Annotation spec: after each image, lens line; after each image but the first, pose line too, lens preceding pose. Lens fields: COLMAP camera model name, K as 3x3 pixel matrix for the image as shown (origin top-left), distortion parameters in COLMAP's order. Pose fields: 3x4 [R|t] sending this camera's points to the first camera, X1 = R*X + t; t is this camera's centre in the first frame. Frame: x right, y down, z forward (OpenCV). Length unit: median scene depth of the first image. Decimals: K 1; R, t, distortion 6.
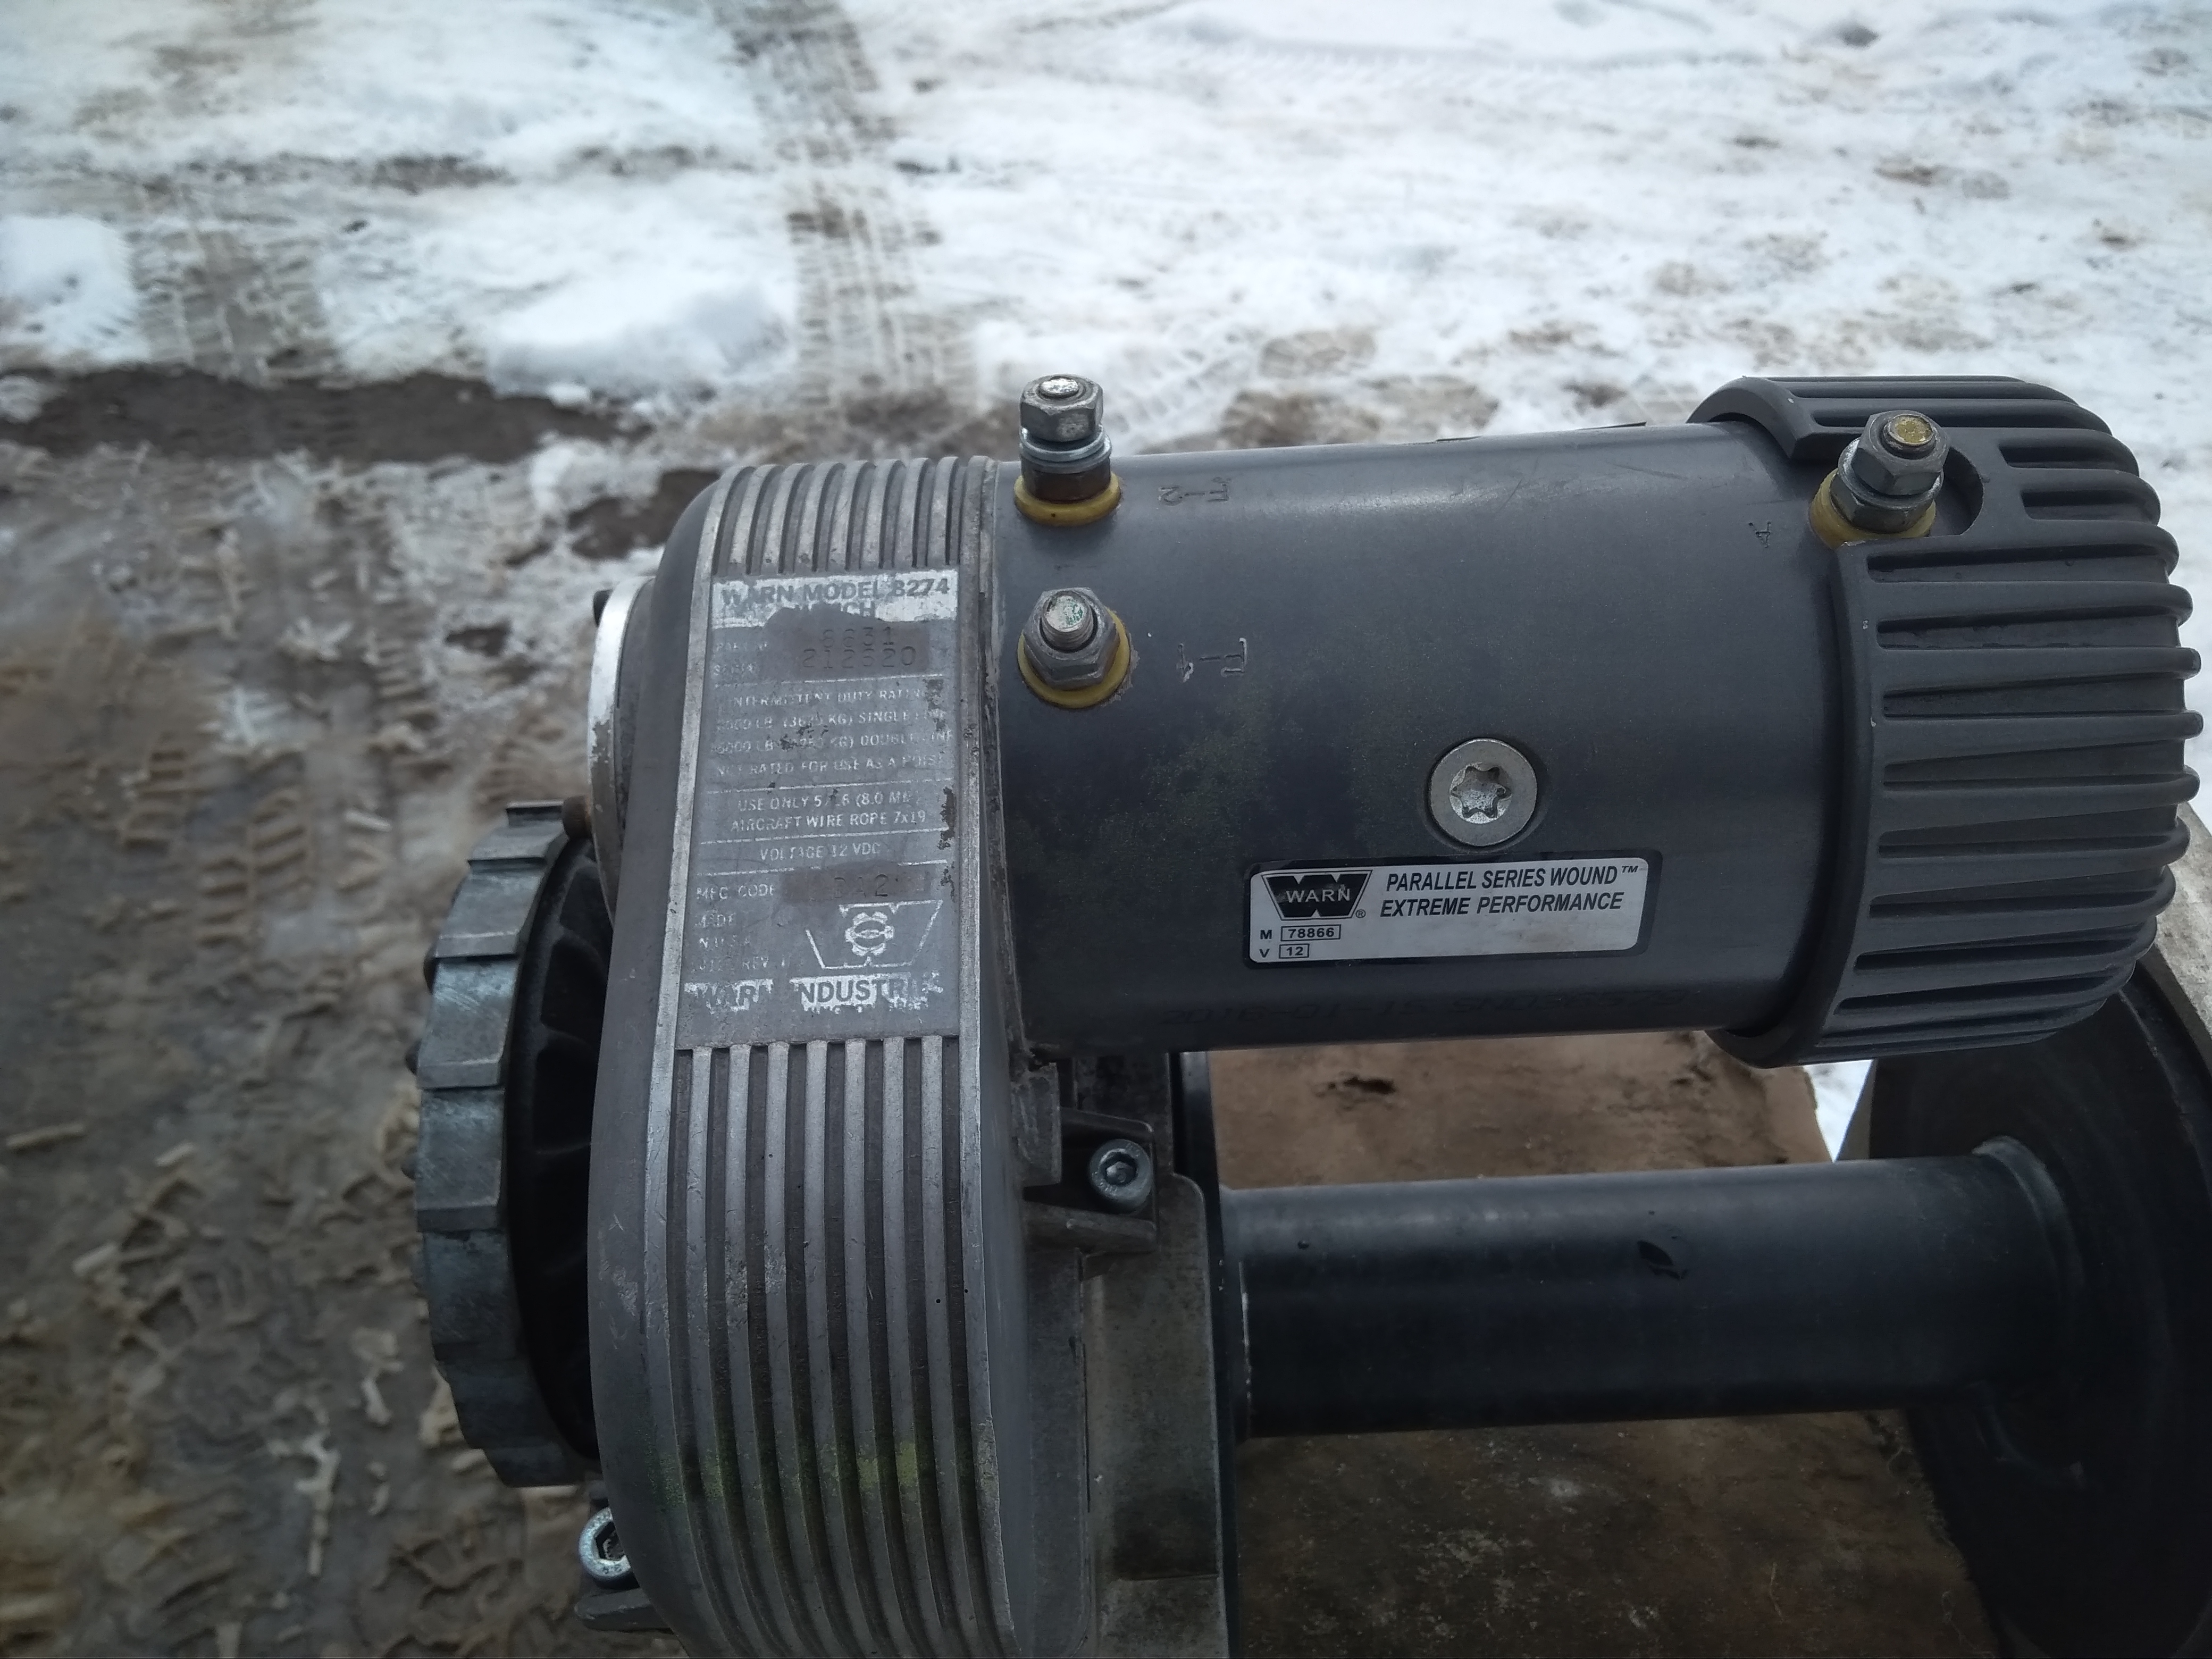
lens RADIAL K [[1870.2, 0, 1090.7], [0, 1870.2, 807.6], [0, 0, 1]] dist [0.072533, -0.125685]
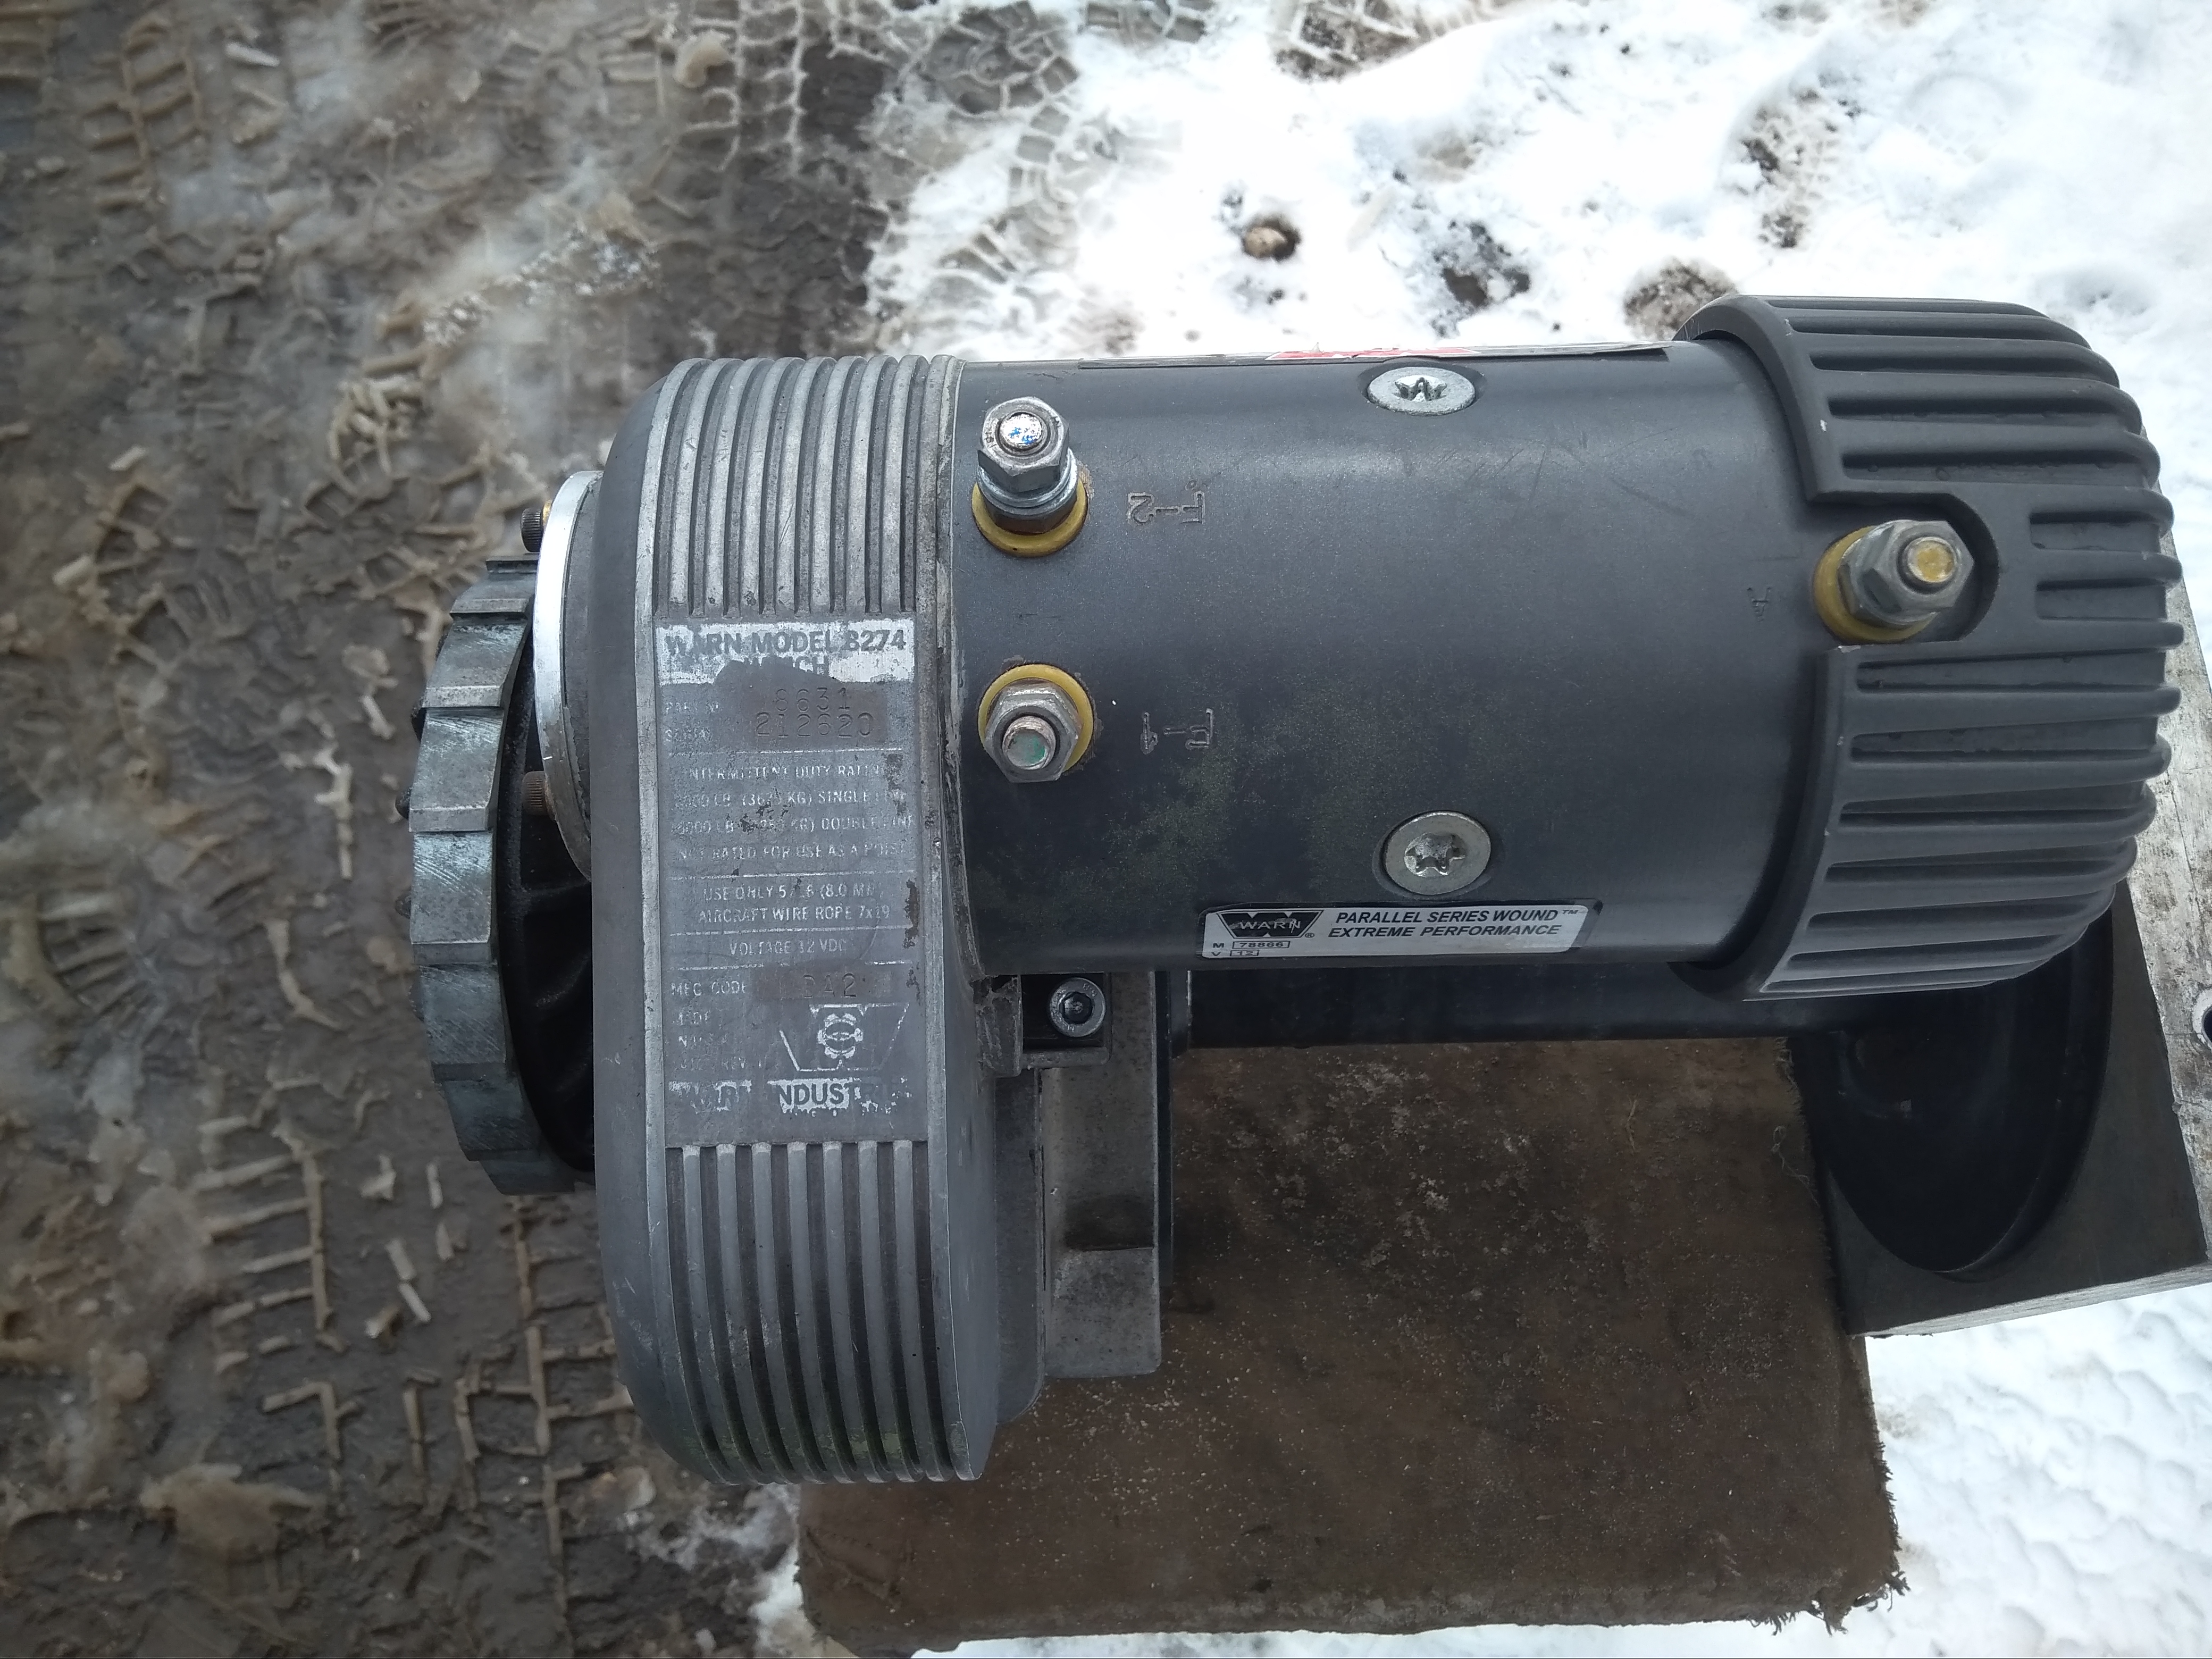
lens RADIAL K [[1870.2, 0, 1091.6], [0, 1870.2, 825.9], [0, 0, 1]] dist [0.072533, -0.125685]
pose [[0.999689, 0.009546, 0.023046, -0.001494], [-0.019425, 0.877525, 0.479138, -0.421588], [-0.015650, -0.479436, 0.877437, 0.099042]]
